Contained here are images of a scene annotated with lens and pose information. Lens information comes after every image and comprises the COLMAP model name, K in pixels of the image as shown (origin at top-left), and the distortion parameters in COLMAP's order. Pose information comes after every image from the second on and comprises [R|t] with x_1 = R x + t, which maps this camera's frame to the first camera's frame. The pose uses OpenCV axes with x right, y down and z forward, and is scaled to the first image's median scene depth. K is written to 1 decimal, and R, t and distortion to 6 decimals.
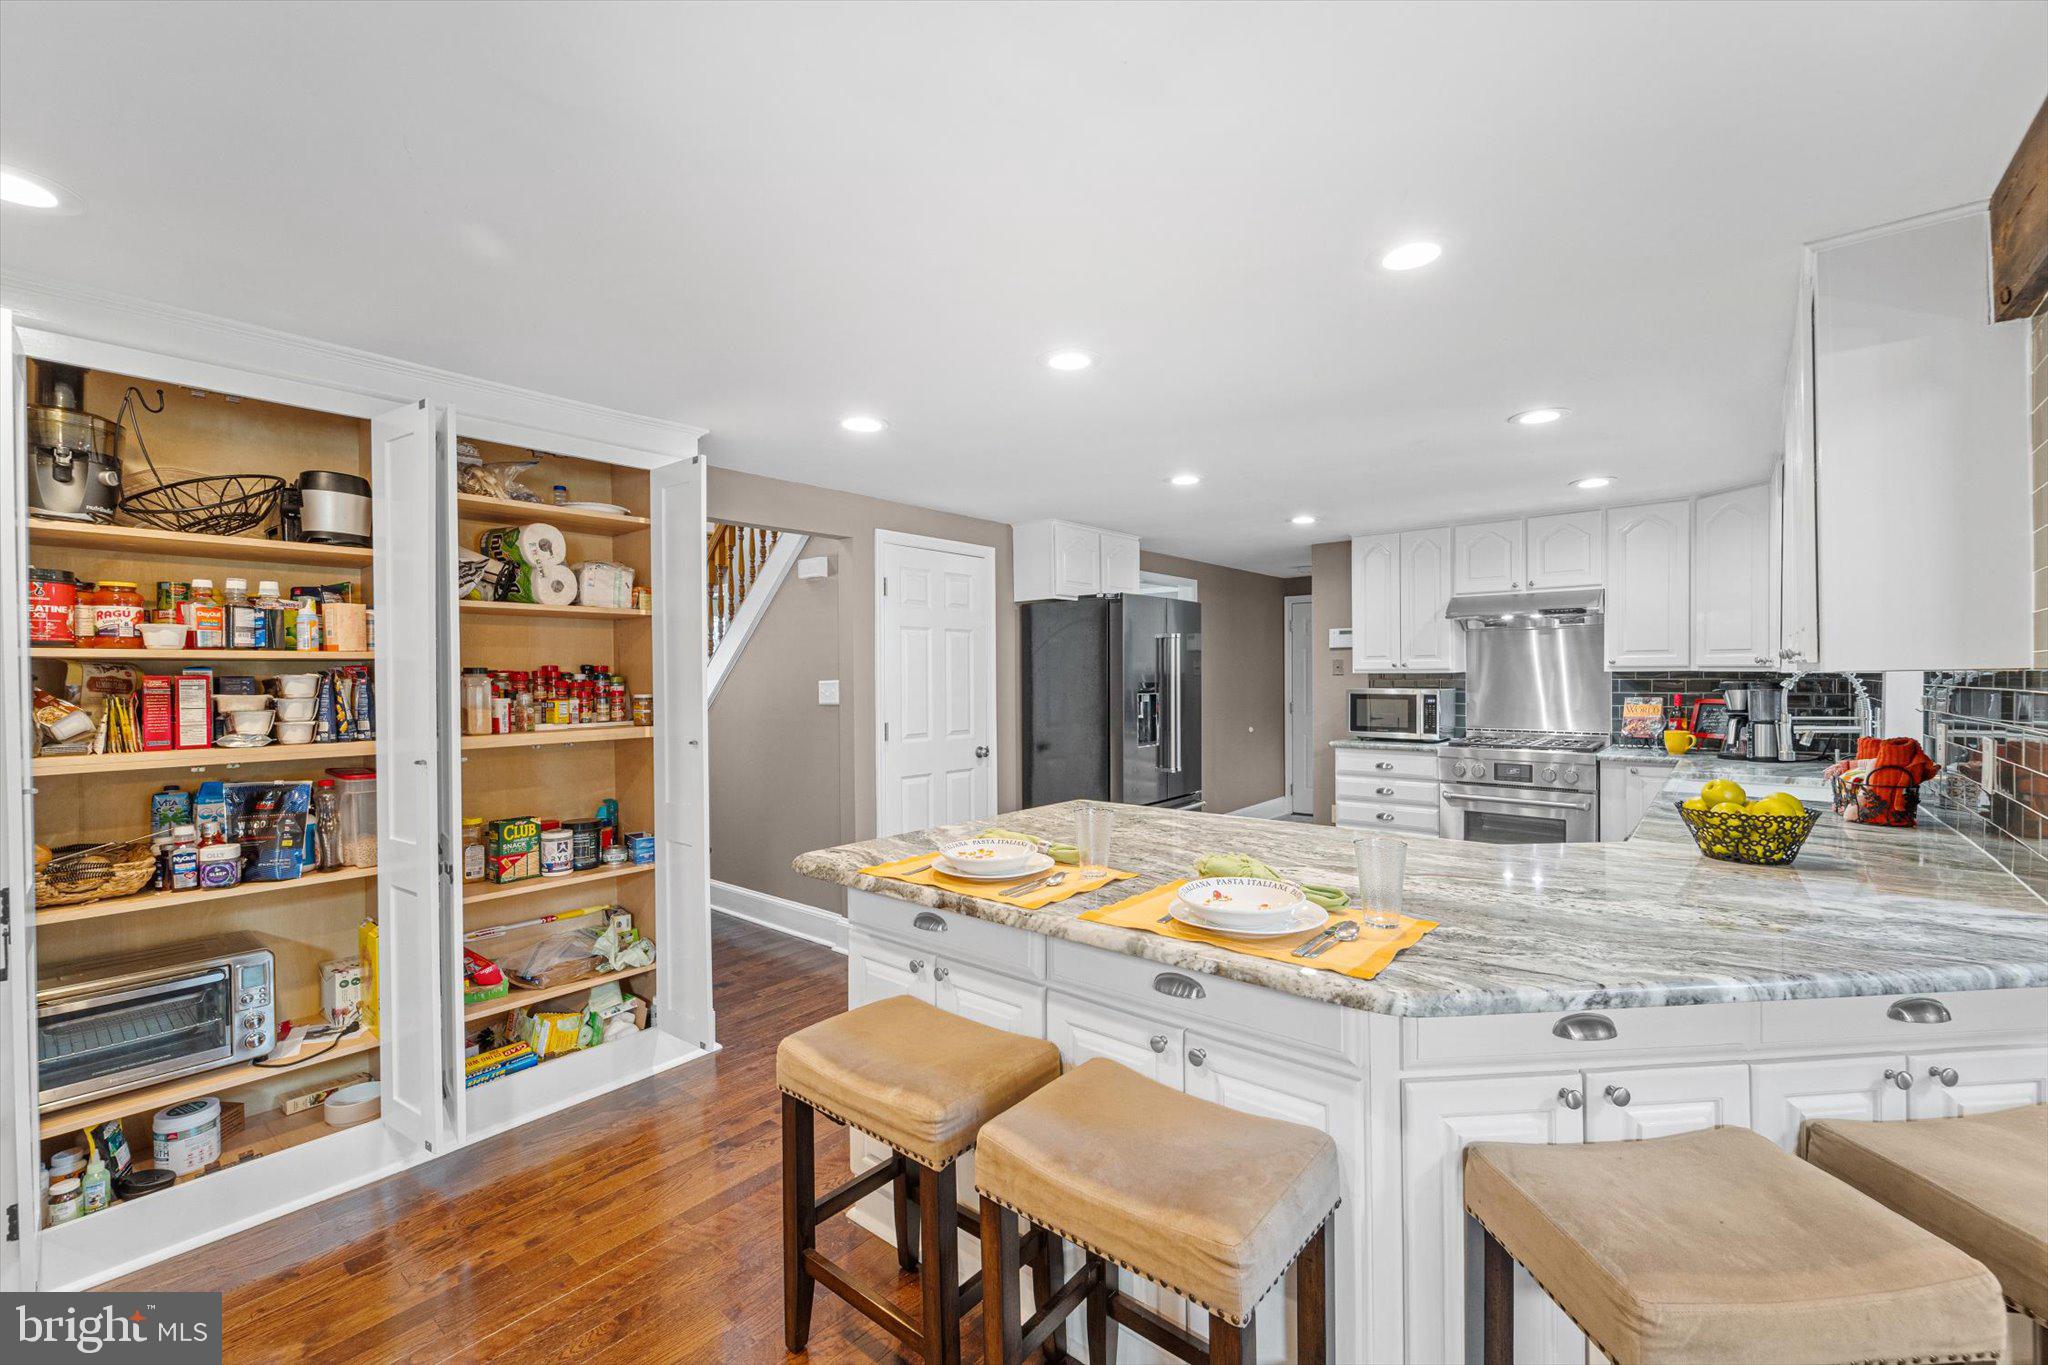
lens RADIAL K [[841.1, 0, 1004.7], [0, 841.1, 676.1], [0, 0, 1]] dist [-0.003457, -0.000965]
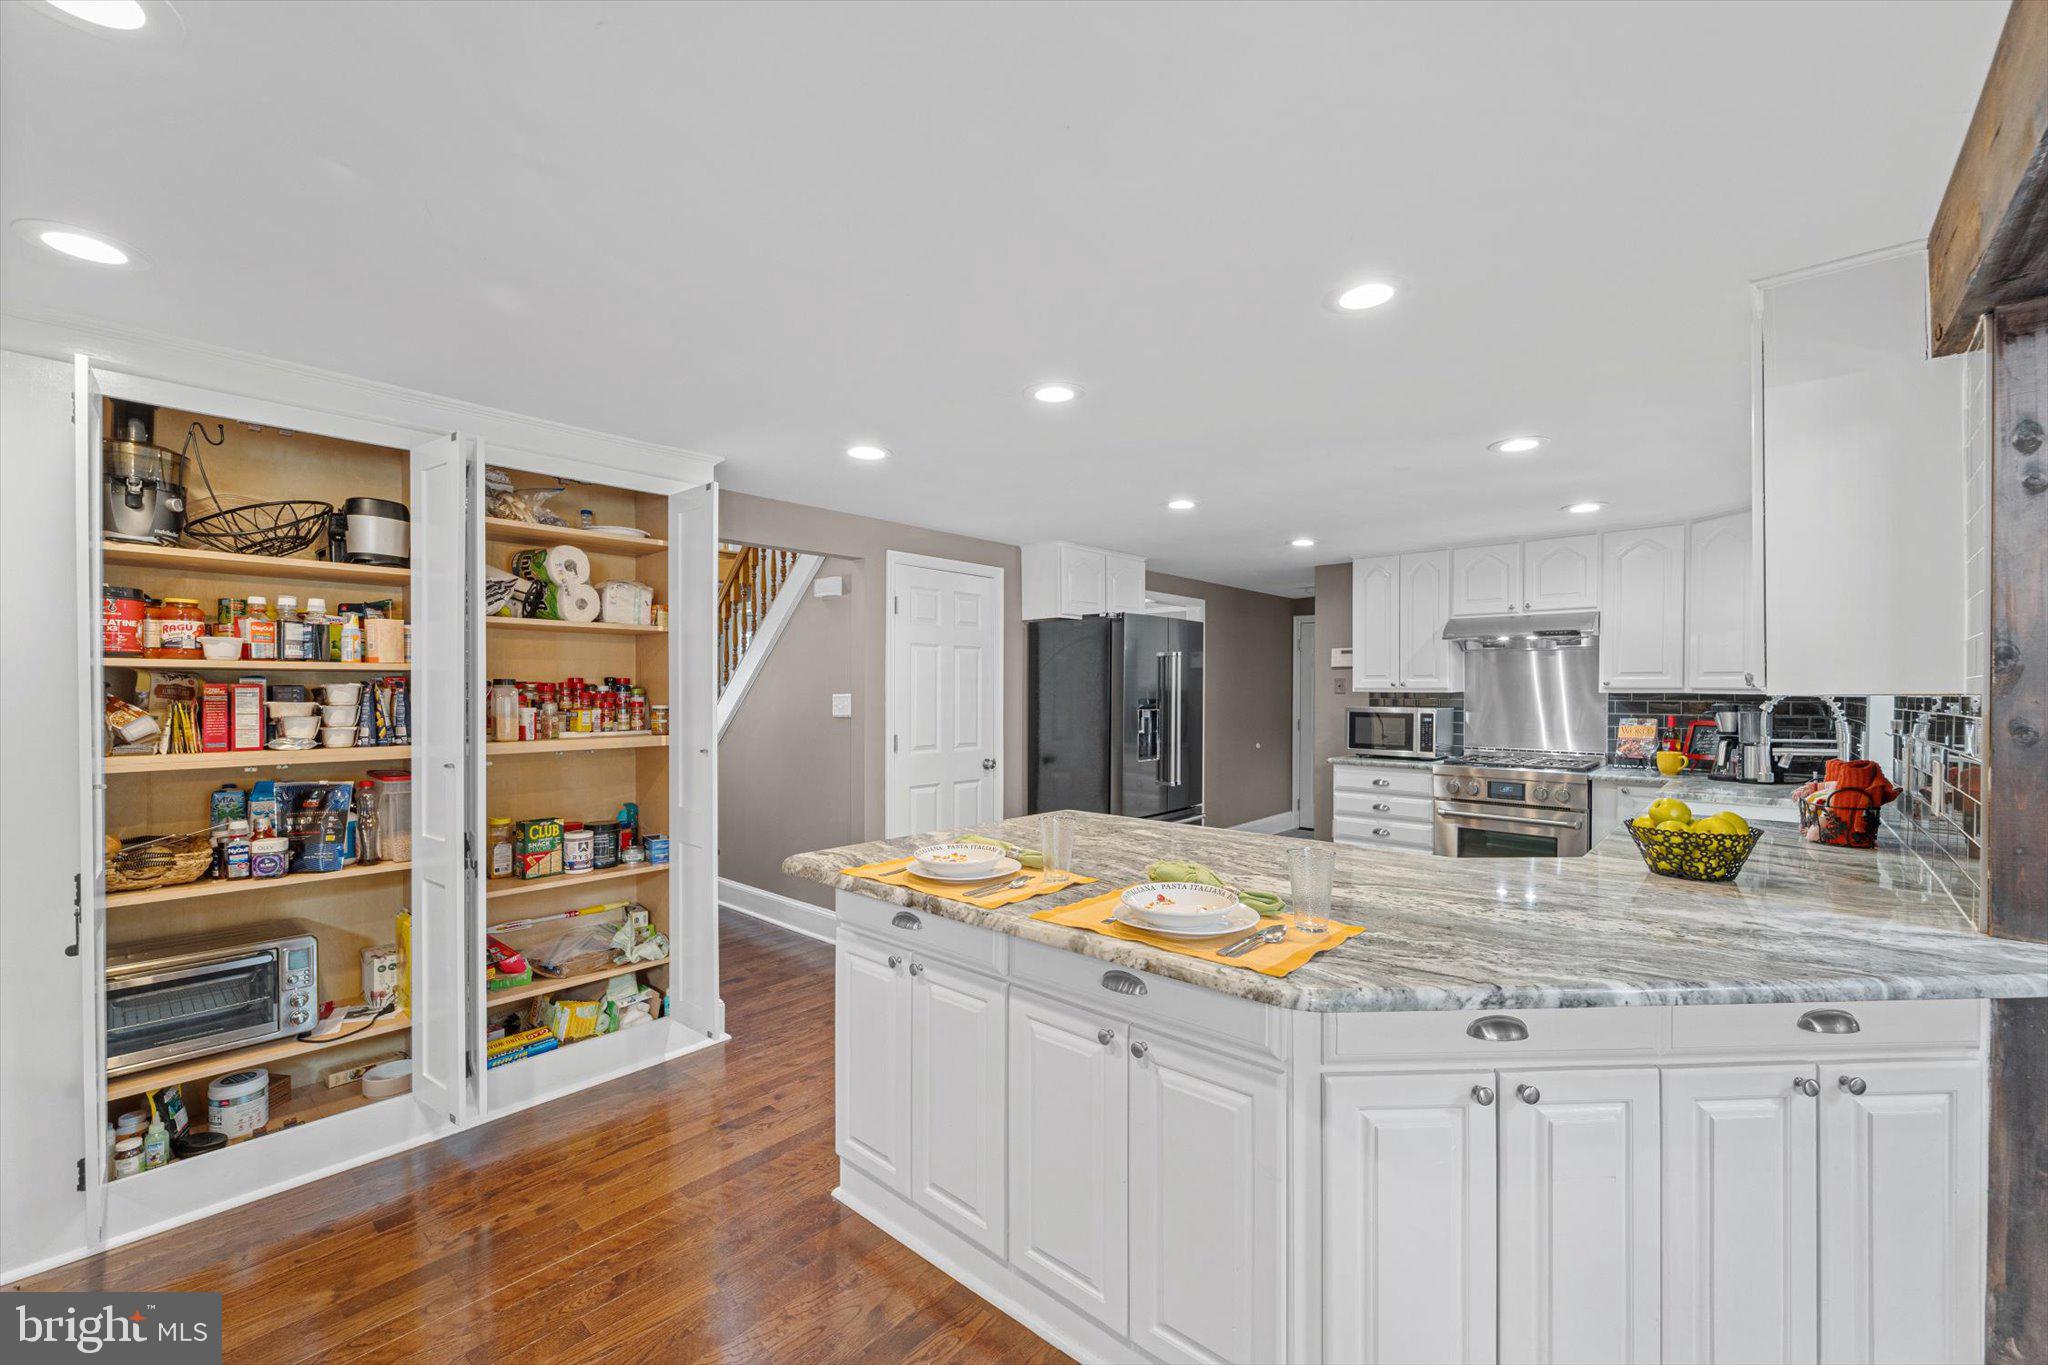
lens RADIAL K [[841.1, 0, 1044.7], [0, 841.1, 690.6], [0, 0, 1]] dist [-0.003457, -0.000965]
pose [[0.999298, 0.009652, -0.036196, 0.110928], [-0.009662, 0.999953, -0.000101, -0.002023], [0.036194, 0.000451, 0.999345, -0.058080]]
